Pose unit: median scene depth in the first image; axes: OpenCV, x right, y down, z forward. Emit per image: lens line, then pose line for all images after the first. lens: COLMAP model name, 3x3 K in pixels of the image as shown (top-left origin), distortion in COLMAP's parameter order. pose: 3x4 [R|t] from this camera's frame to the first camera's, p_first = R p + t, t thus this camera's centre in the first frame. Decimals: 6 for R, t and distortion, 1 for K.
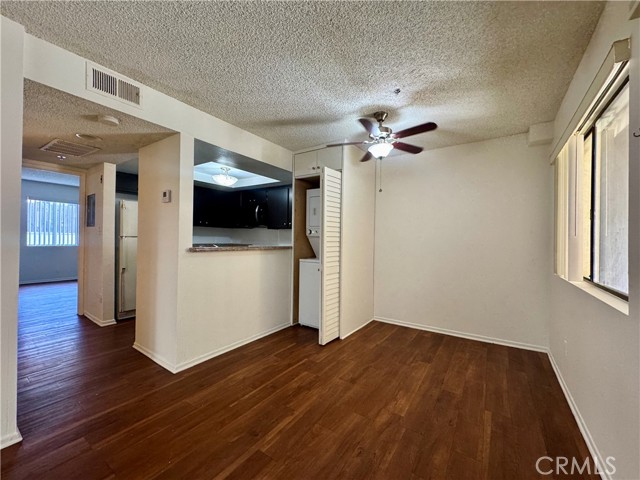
lens RADIAL K [[256.4, 0, 320.0], [0, 256.4, 240.0], [0, 0, 1]] dist [-0.009943, 0.000074]
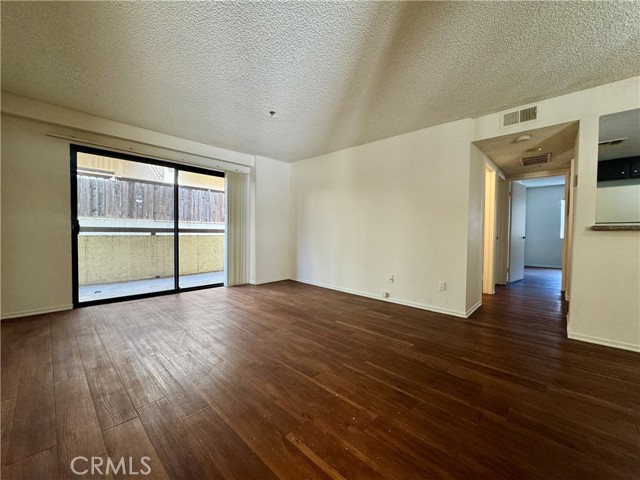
lens RADIAL K [[256.4, 0, 320.0], [0, 256.4, 240.0], [0, 0, 1]] dist [-0.009943, 0.000074]
pose [[-0.154594, 0.007450, -0.987950, 0.752290], [-0.006988, 0.999938, 0.008634, 0.094821], [0.987953, 0.008238, -0.154532, 0.087591]]
